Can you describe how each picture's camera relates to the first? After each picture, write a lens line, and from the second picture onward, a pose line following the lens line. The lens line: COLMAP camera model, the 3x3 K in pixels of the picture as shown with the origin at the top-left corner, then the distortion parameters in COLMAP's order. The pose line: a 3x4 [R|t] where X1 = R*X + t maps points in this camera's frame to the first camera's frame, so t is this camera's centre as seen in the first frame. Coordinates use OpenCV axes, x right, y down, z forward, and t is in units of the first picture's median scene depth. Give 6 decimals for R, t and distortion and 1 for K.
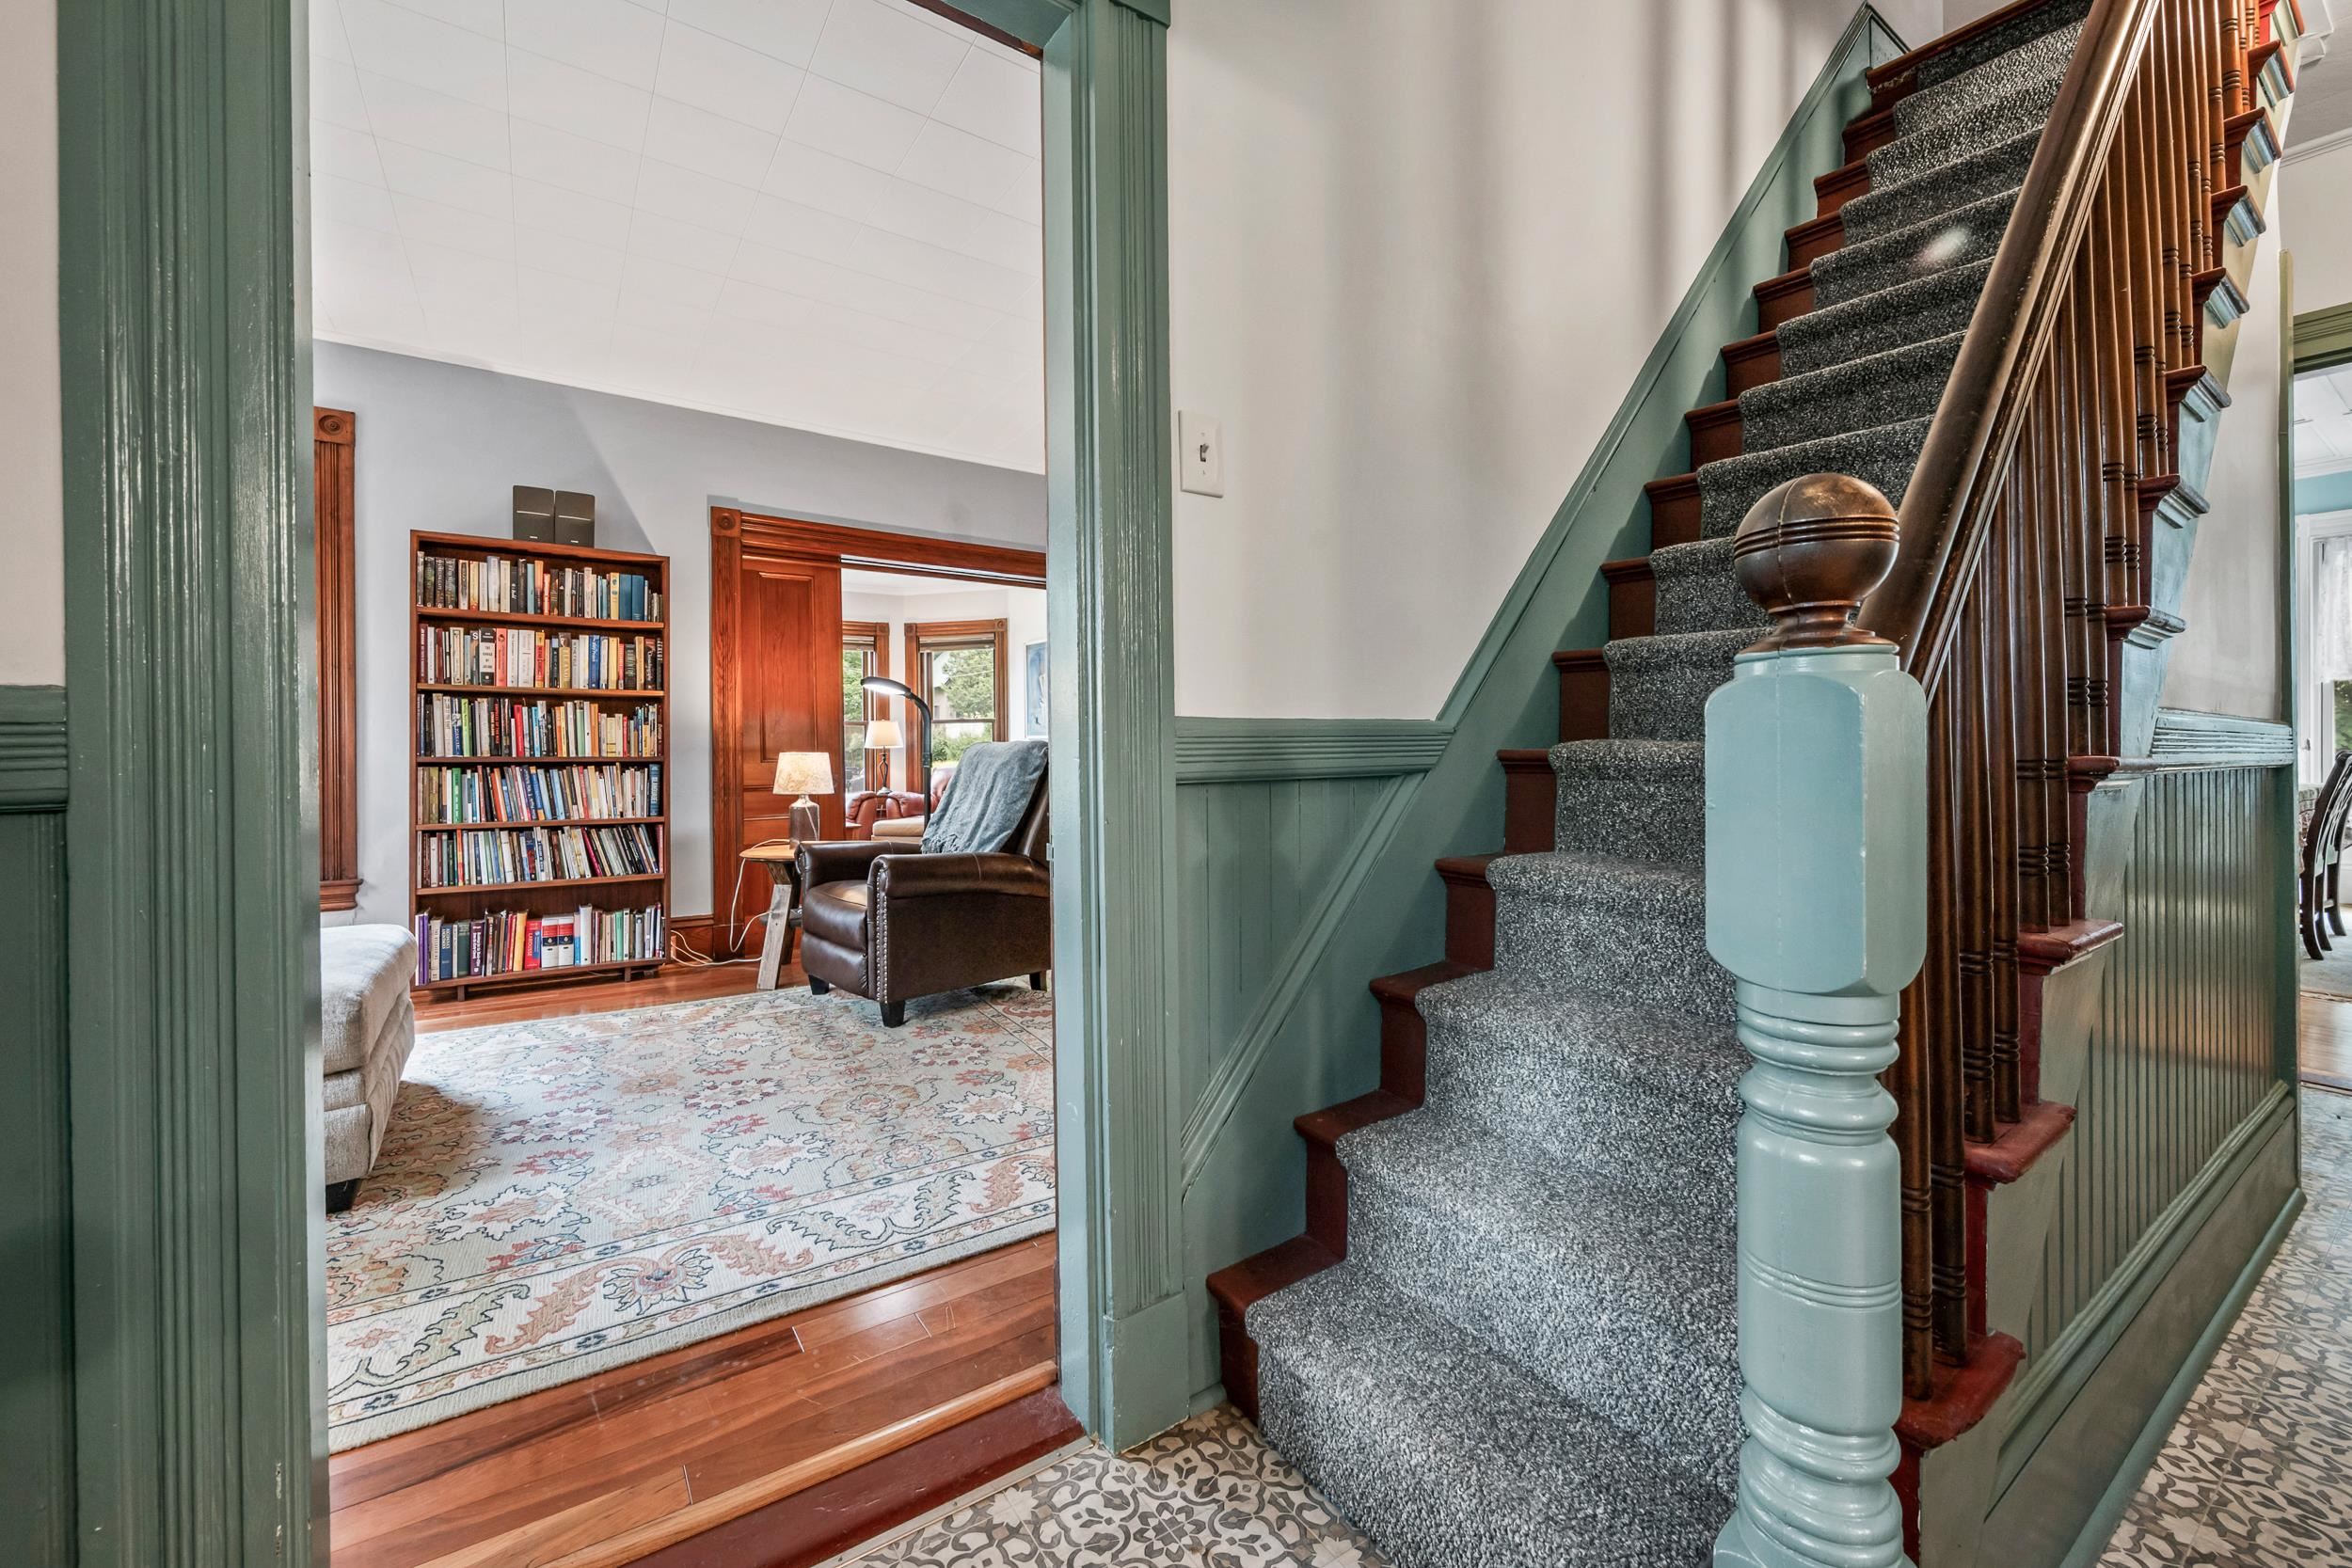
lens RADIAL K [[950.7, 0, 1186.0], [0, 950.7, 762.9], [0, 0, 1]] dist [0.000035, -0.000401]
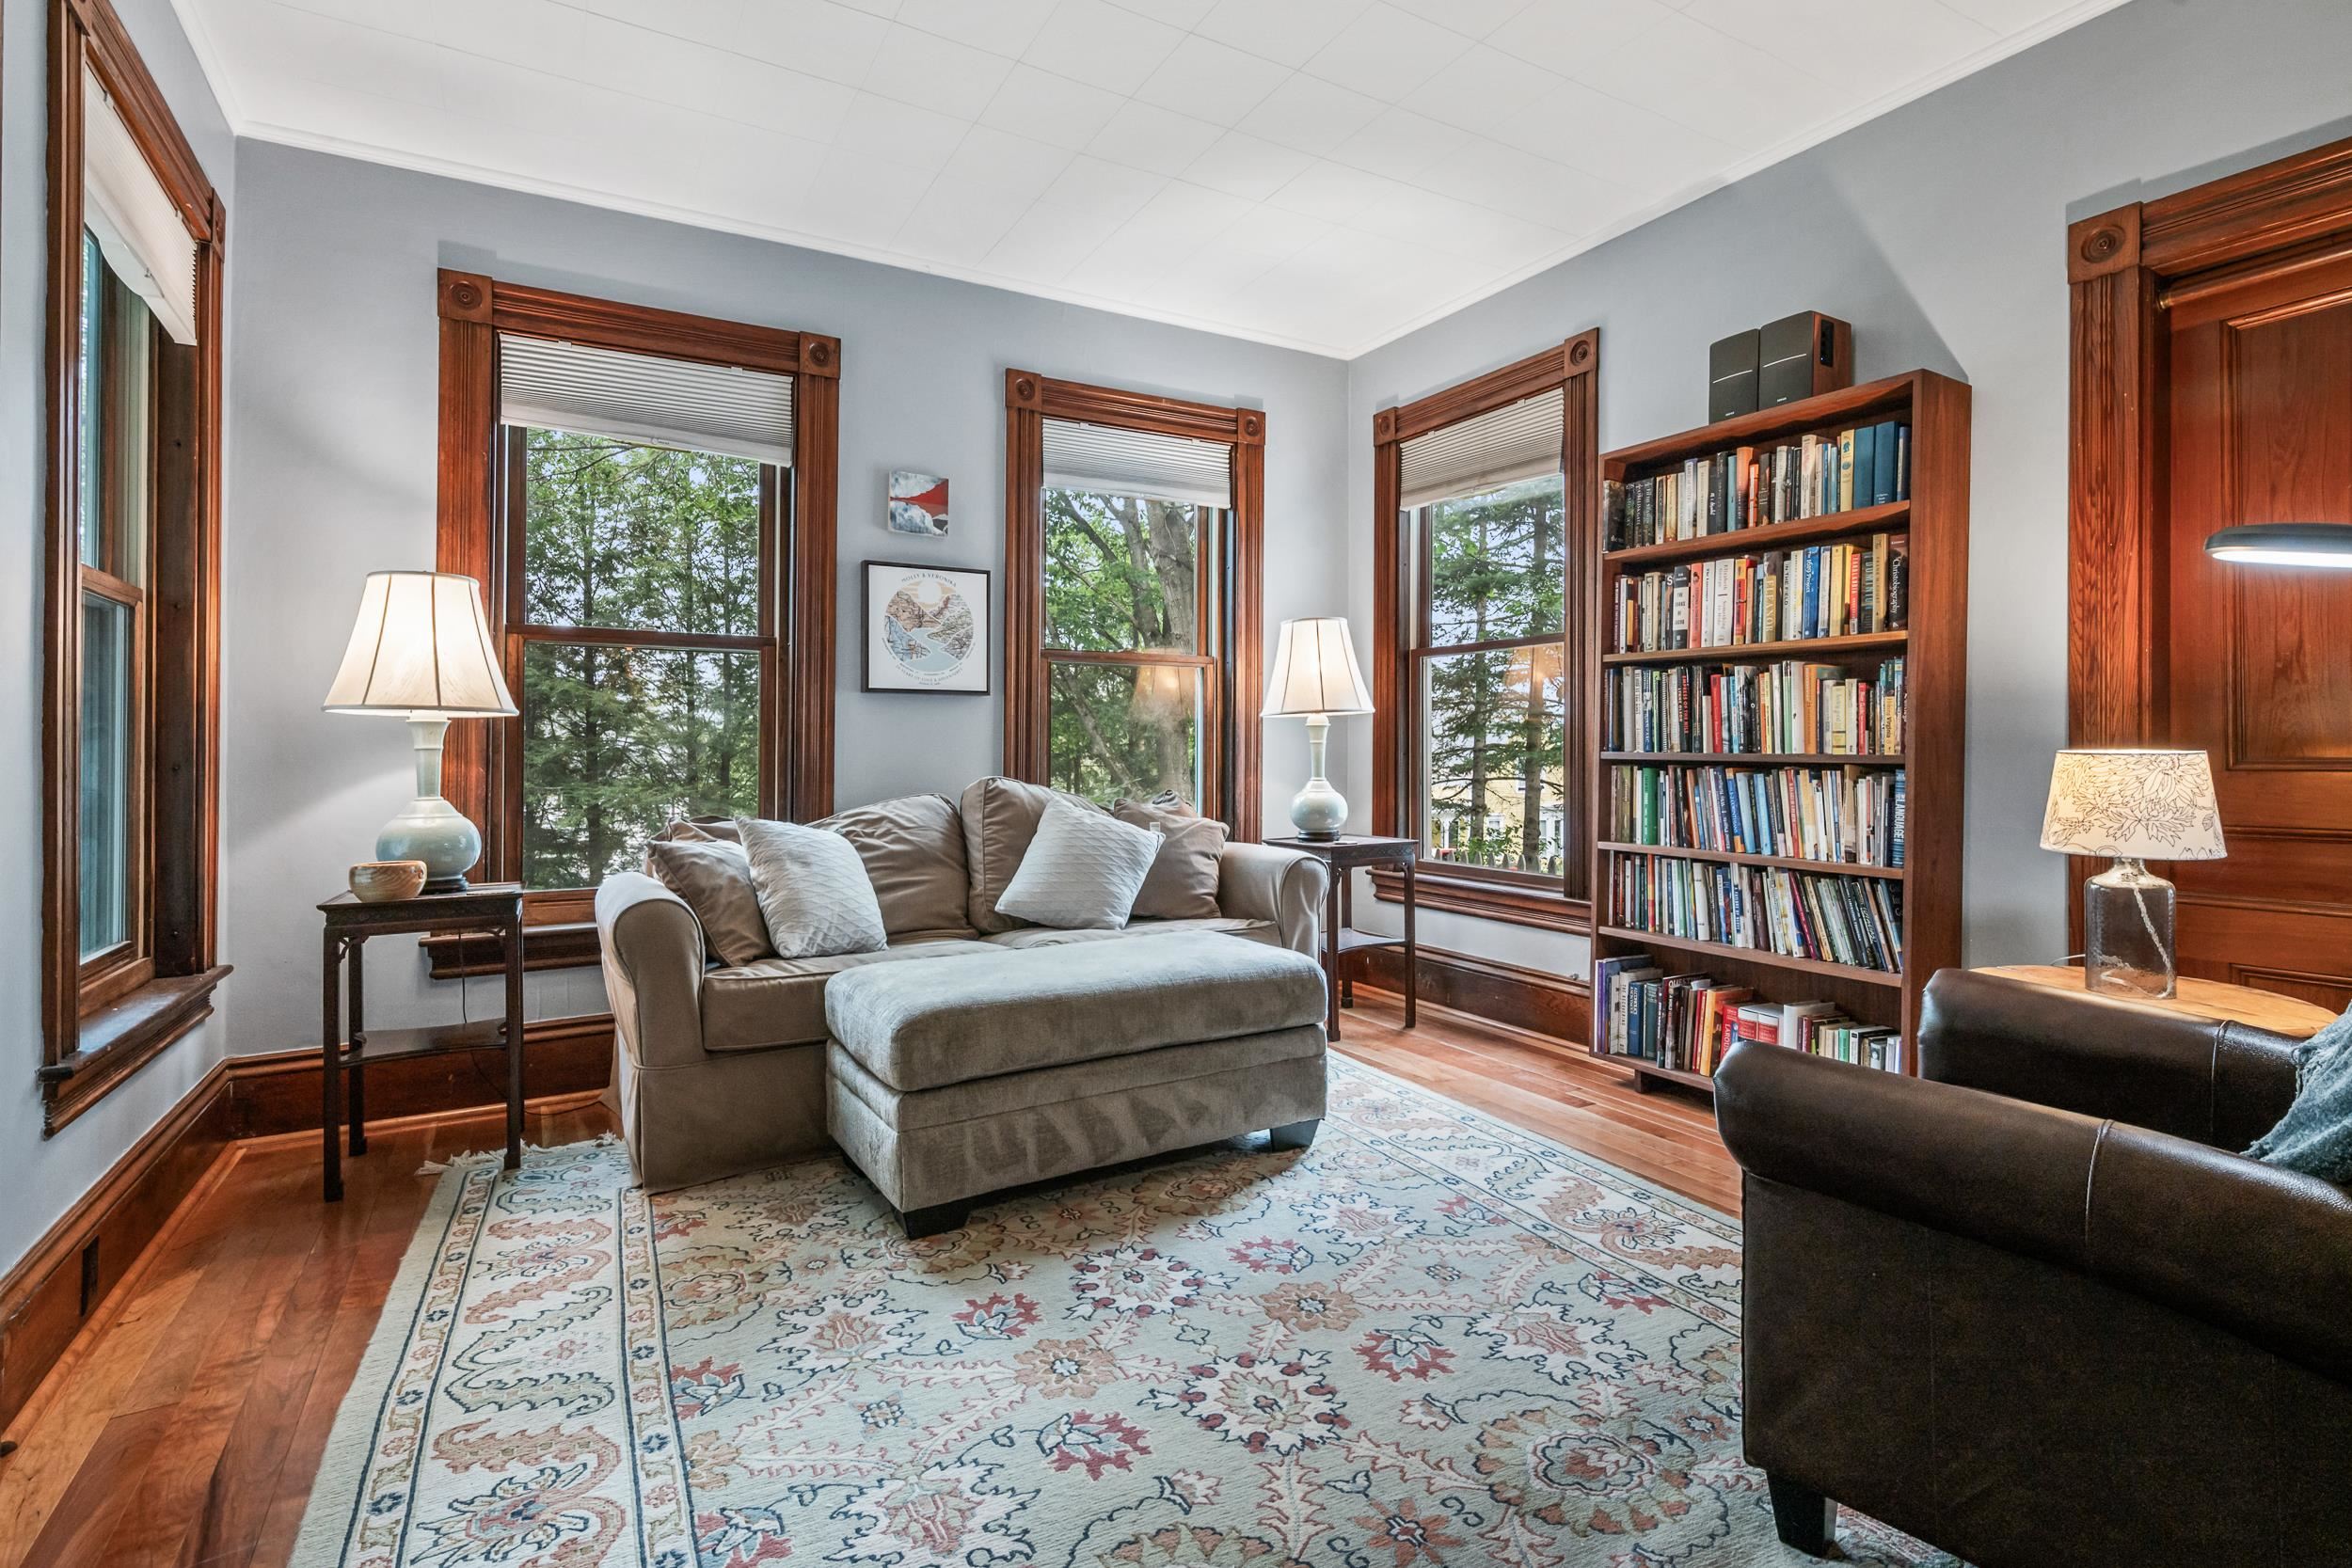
lens RADIAL K [[1115.6, 0, 1182.0], [0, 1115.6, 747.5], [0, 0, 1]] dist [0.001590, -0.001104]
pose [[-0.075717, 0.004939, -0.997117, 0.101228], [-0.008600, 0.999947, 0.005606, -0.011971], [0.997092, 0.009000, -0.075671, 0.712391]]
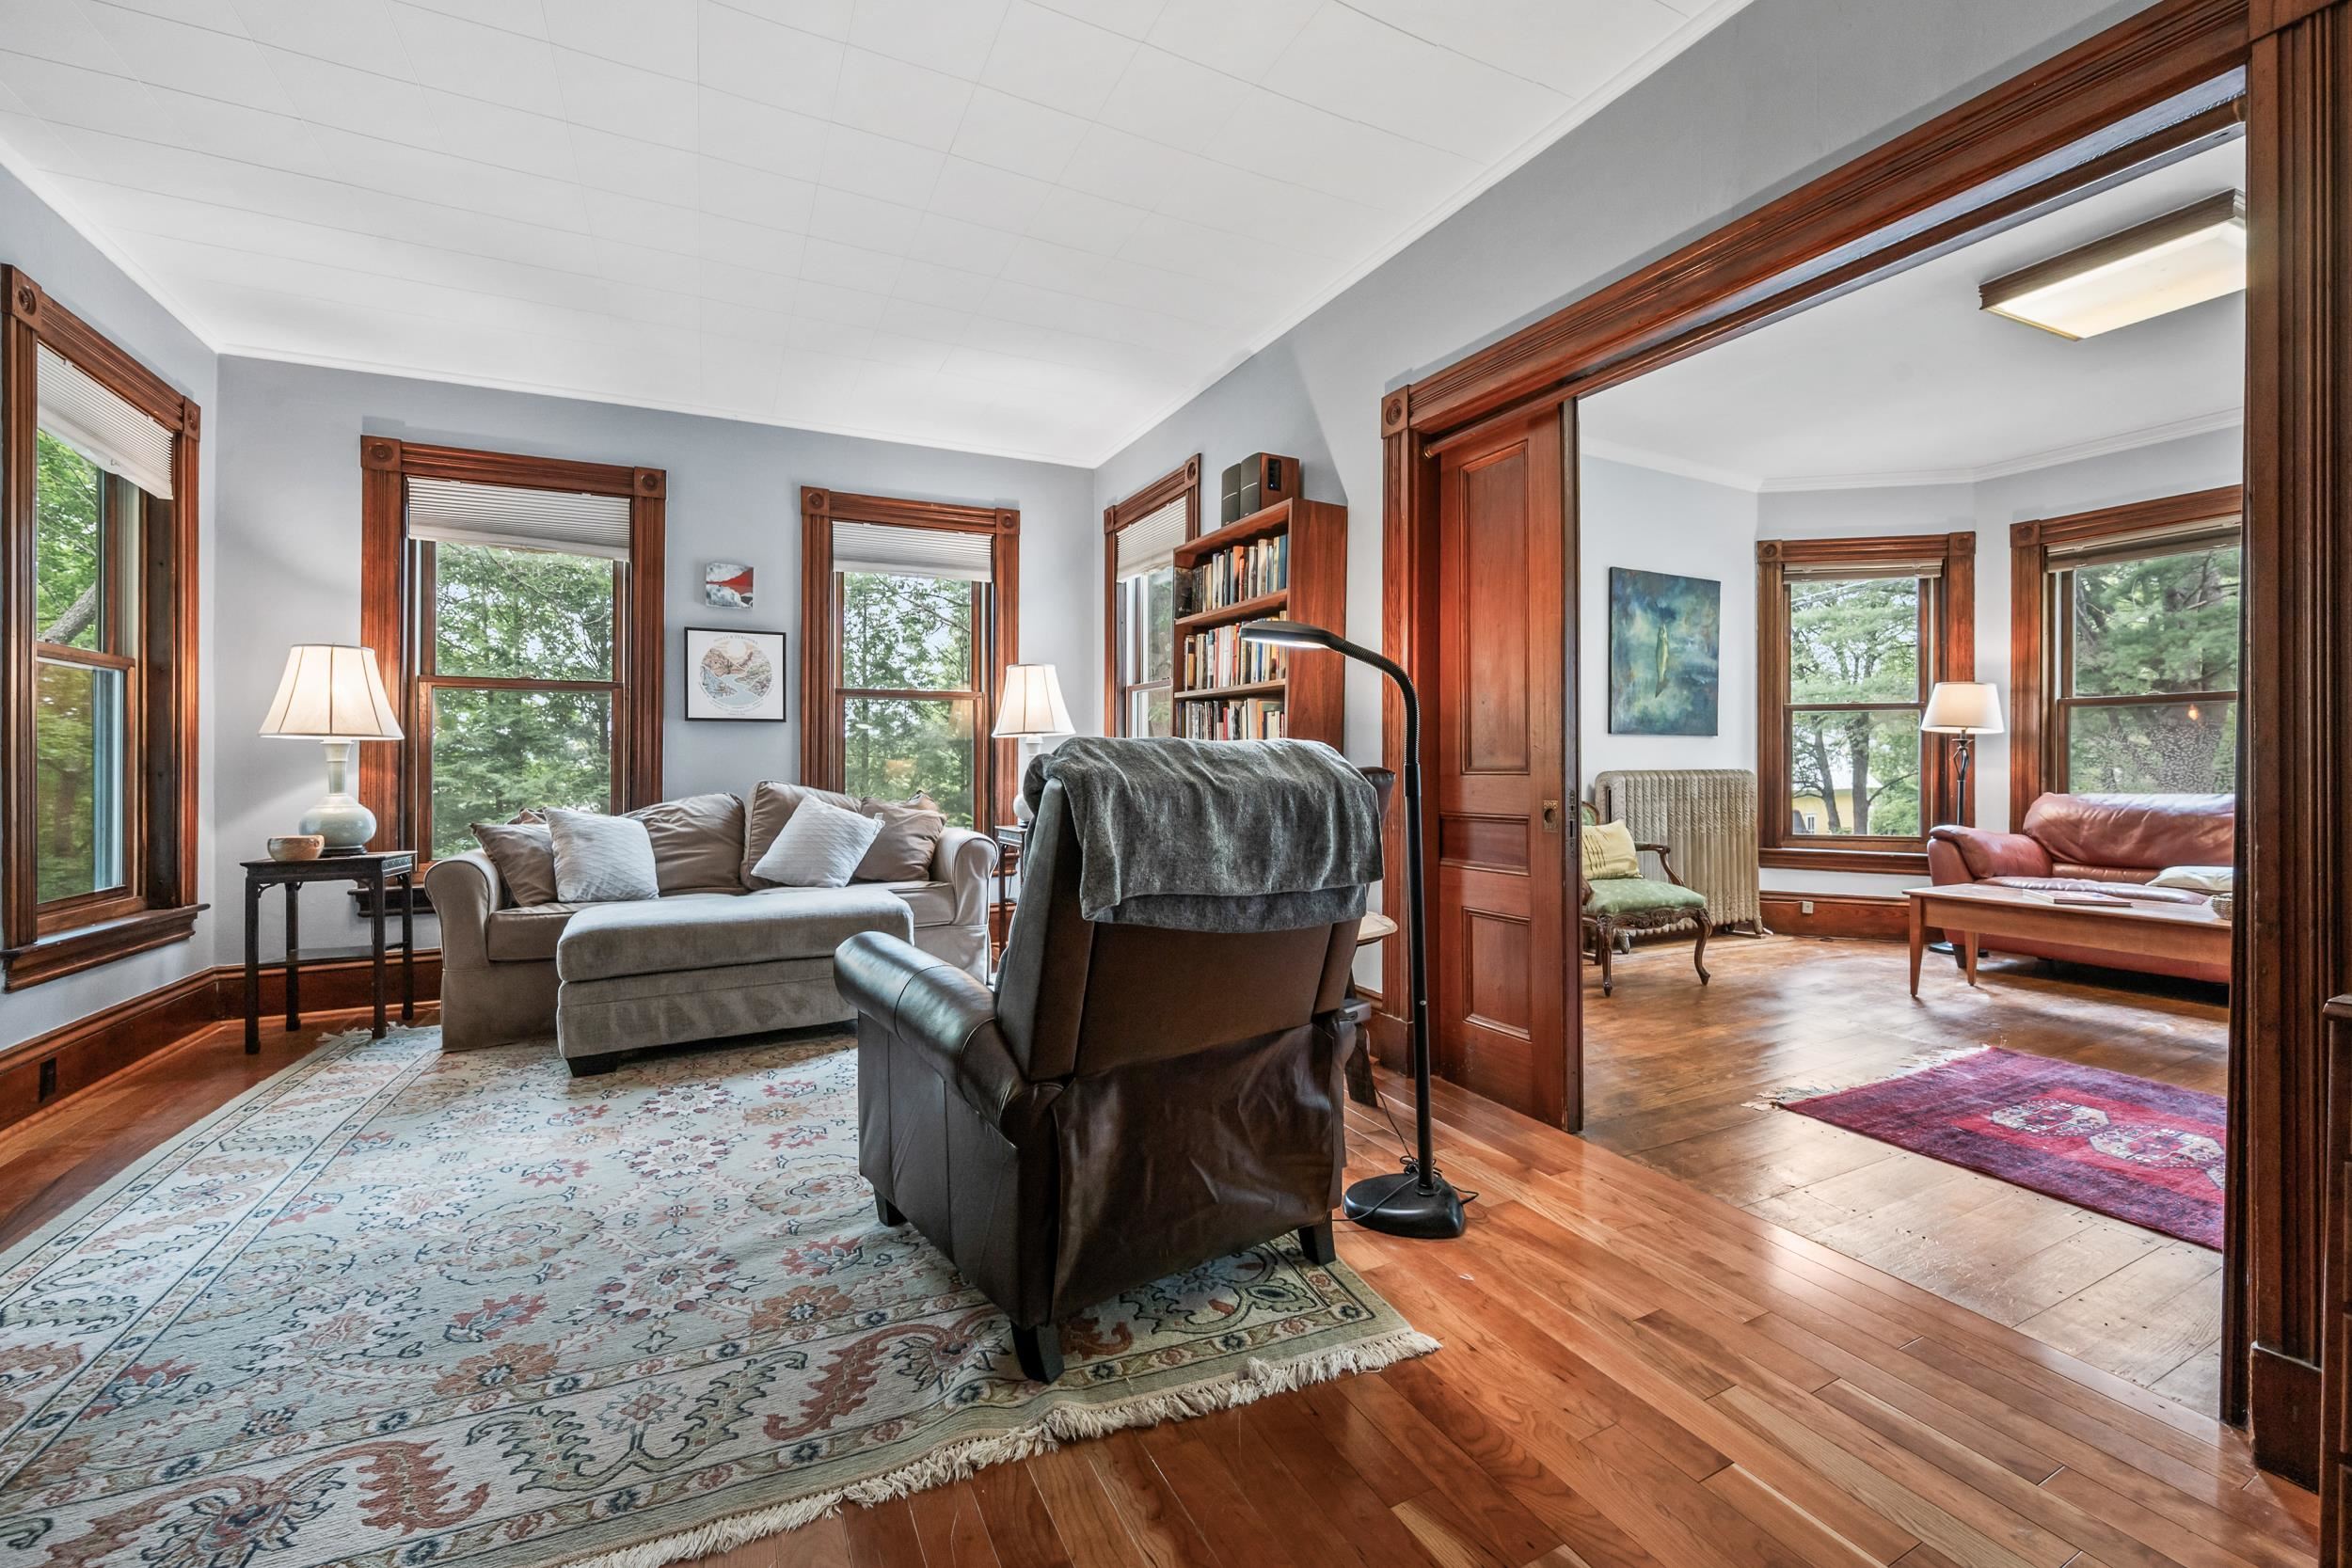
lens RADIAL K [[950.7, 0, 1186.0], [0, 950.7, 762.9], [0, 0, 1]] dist [0.000035, -0.000401]
pose [[-0.129196, 0.009520, -0.991573, 0.229890], [-0.006687, 0.999923, 0.010472, -0.016819], [0.991597, 0.007984, -0.129123, 1.117445]]
